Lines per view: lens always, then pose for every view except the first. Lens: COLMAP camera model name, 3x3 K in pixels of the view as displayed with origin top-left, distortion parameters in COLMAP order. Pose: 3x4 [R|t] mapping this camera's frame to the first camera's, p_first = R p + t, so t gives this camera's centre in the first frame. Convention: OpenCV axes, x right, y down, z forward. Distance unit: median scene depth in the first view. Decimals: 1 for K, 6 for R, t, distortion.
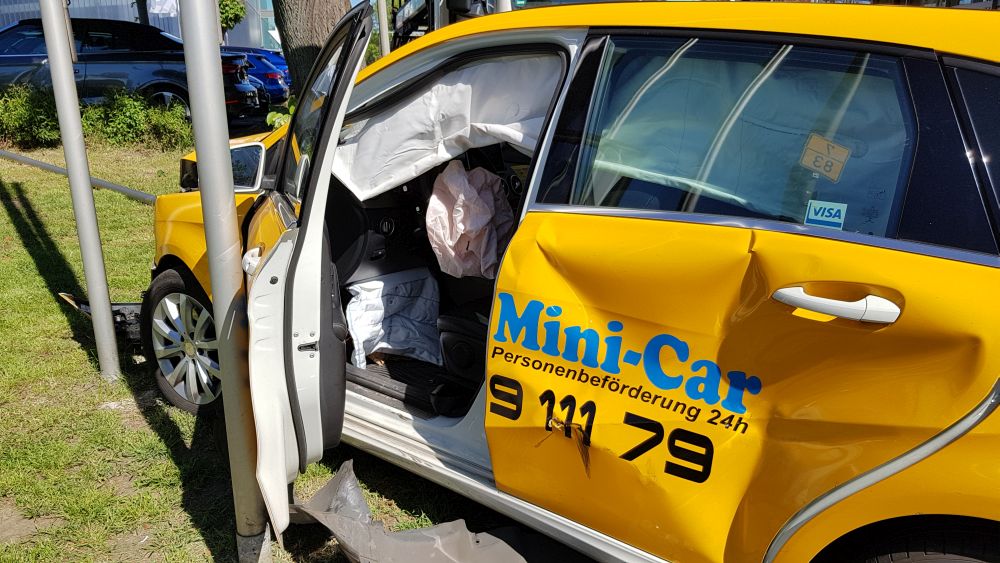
lens RADIAL K [[734.4, 0, 500.0], [0, 734.4, 281.5], [0, 0, 1]] dist [-0.004350, -0.004164]
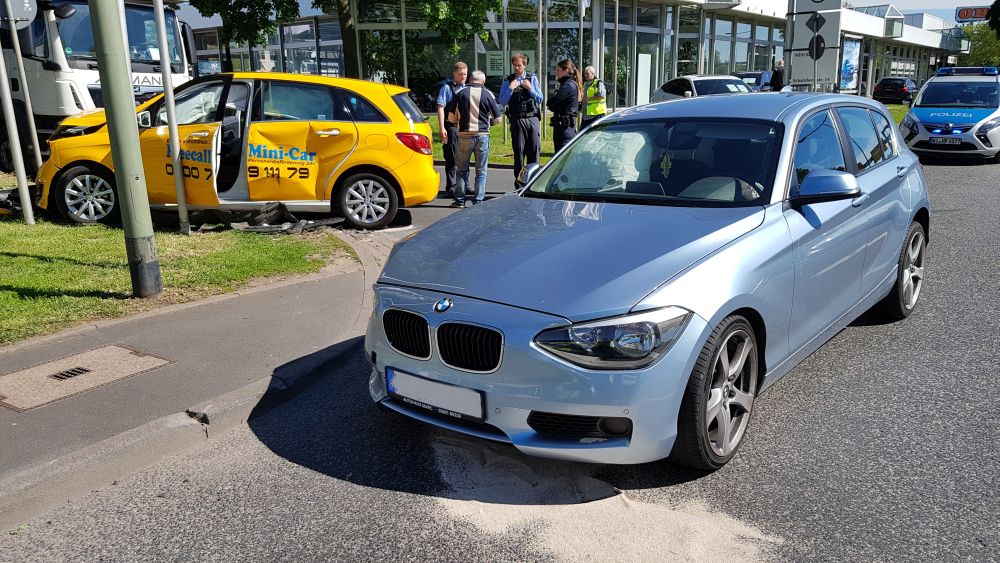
lens RADIAL K [[734.4, 0, 500.0], [0, 734.4, 281.5], [0, 0, 1]] dist [-0.004350, -0.004164]
pose [[0.662027, -0.169459, 0.730071, -2.180233], [0.198900, 0.978899, 0.046853, 0.848403], [-0.722606, 0.114193, 0.681763, -2.668535]]
